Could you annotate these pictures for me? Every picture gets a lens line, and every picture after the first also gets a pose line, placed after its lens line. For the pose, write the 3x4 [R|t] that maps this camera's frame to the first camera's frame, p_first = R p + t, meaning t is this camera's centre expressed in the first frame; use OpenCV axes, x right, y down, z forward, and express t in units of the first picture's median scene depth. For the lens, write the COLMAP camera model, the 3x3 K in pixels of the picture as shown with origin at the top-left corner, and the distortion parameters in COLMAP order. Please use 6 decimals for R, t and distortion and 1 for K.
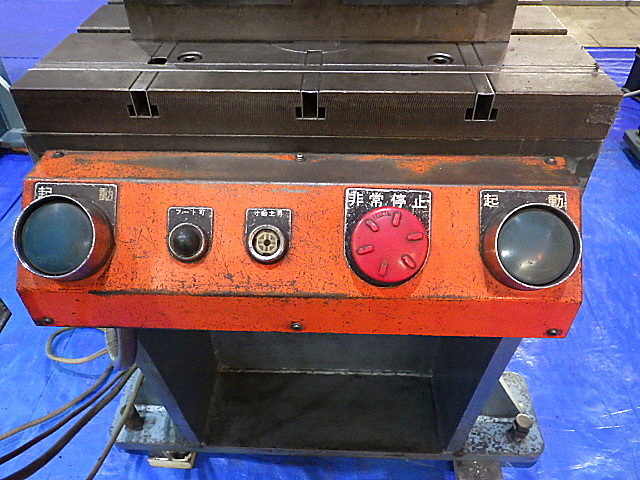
lens RADIAL K [[533.3, 0, 320.1], [0, 533.3, 239.0], [0, 0, 1]] dist [-0.000340, -0.000804]
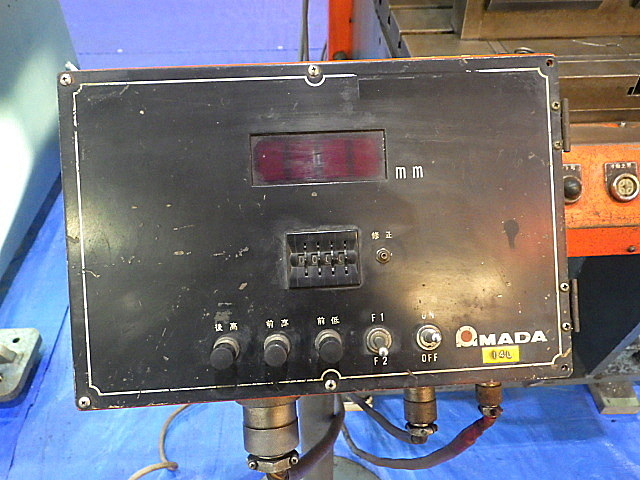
lens RADIAL K [[533.3, 0, 319.8], [0, 533.3, 240.7], [0, 0, 1]] dist [-0.000340, -0.000804]
pose [[0.994584, -0.059455, 0.085254, -0.922223], [0.057256, 0.997967, 0.028008, 0.056465], [-0.086746, -0.022975, 0.995965, -0.276305]]
